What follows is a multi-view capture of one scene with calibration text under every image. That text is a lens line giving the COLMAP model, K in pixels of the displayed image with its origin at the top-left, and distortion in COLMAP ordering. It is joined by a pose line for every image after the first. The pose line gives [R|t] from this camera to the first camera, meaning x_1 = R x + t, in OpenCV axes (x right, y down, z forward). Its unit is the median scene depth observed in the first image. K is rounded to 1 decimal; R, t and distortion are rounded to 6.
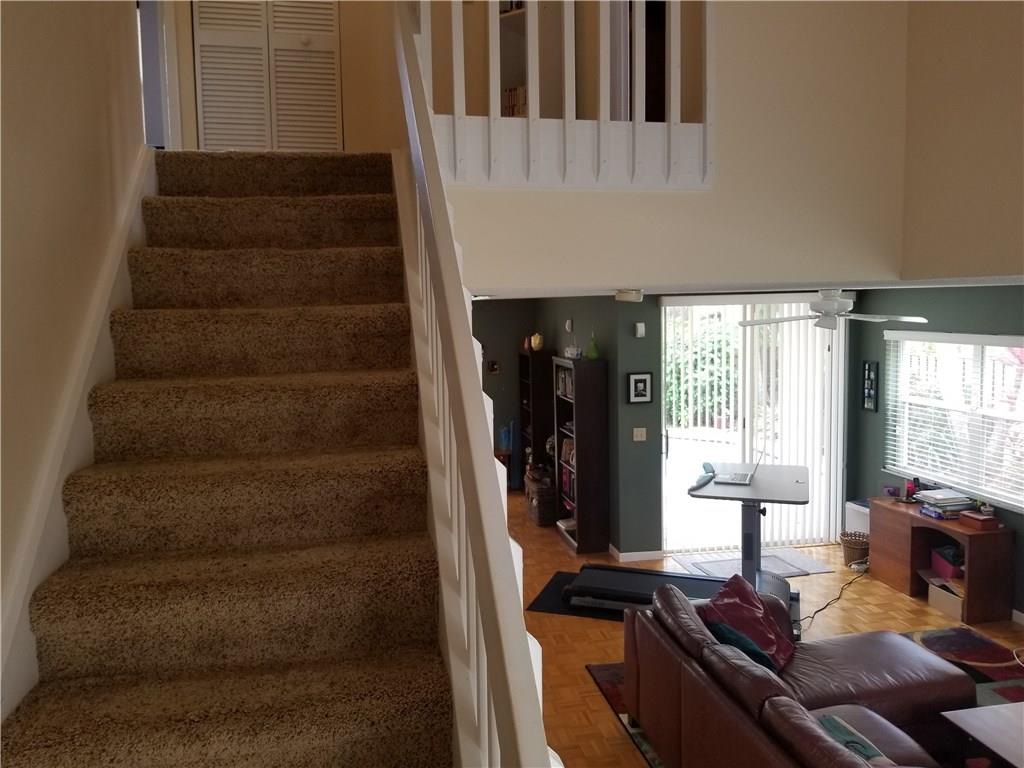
lens RADIAL K [[796.9, 0, 516.4], [0, 796.9, 377.3], [0, 0, 1]] dist [0.063611, -0.108736]
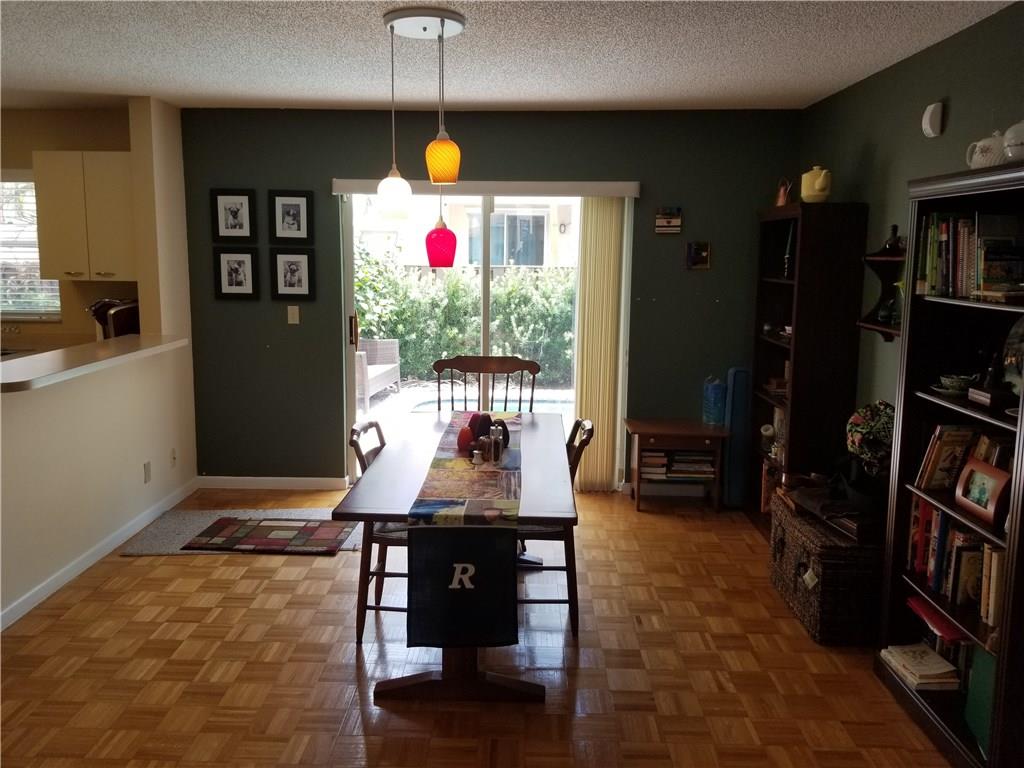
lens RADIAL K [[796.9, 0, 502.8], [0, 796.9, 364.6], [0, 0, 1]] dist [0.063611, -0.108736]
pose [[0.973989, 0.058383, -0.218945, -0.048121], [-0.047091, 0.997294, 0.056448, 0.044299], [0.221648, -0.044670, 0.974103, 0.675887]]
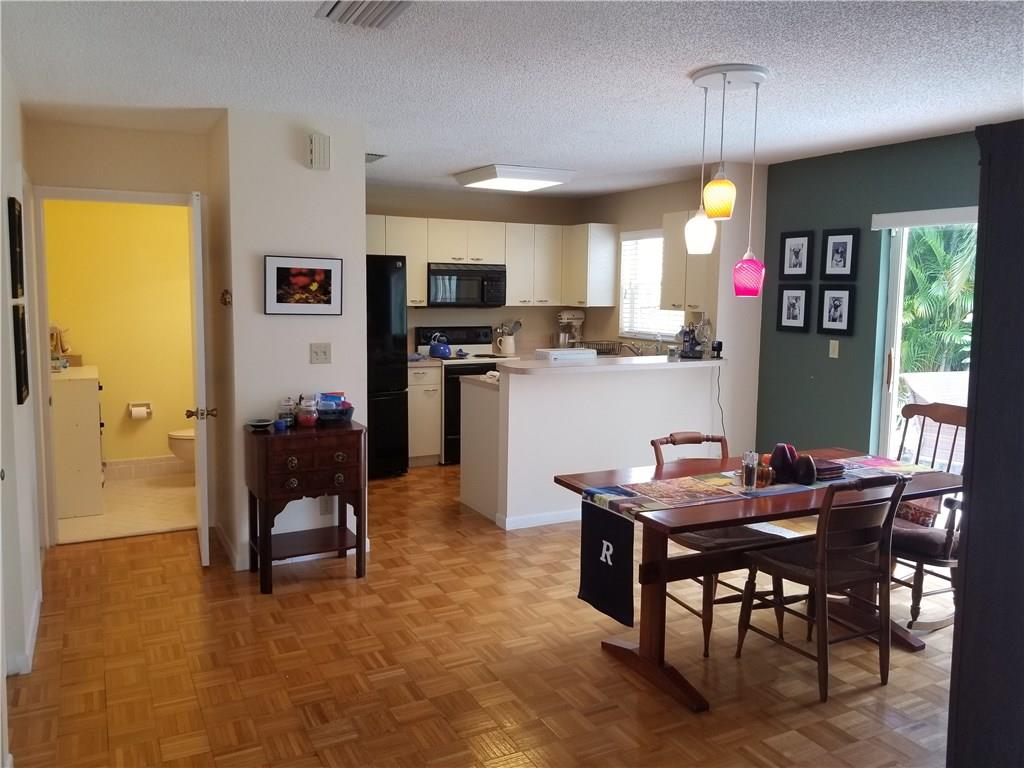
lens RADIAL K [[796.9, 0, 509.8], [0, 796.9, 368.2], [0, 0, 1]] dist [0.063611, -0.108736]
pose [[0.278827, 0.116814, -0.953210, 0.225179], [-0.104872, 0.990342, 0.090688, 0.031434], [0.954598, 0.074679, 0.288385, 0.832153]]
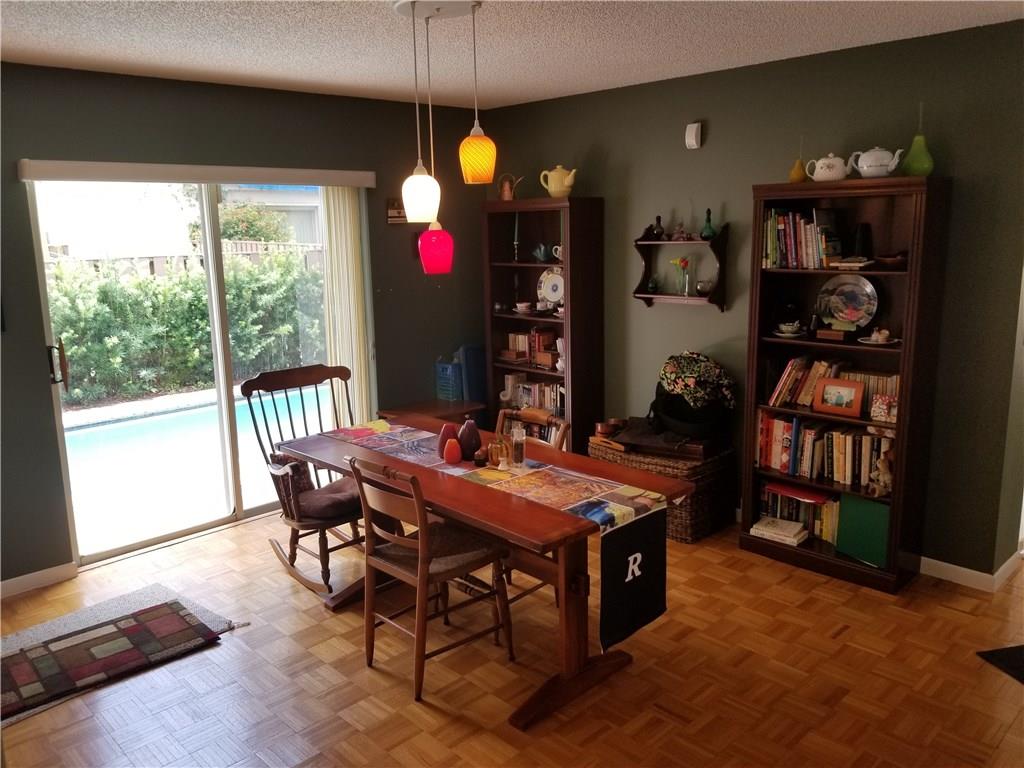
lens RADIAL K [[796.9, 0, 497.5], [0, 796.9, 376.8], [0, 0, 1]] dist [0.063611, -0.108736]
pose [[0.845051, -0.102526, 0.524765, -0.365981], [0.056548, 0.993077, 0.102962, 0.030132], [-0.531688, -0.057333, 0.844998, 0.736275]]
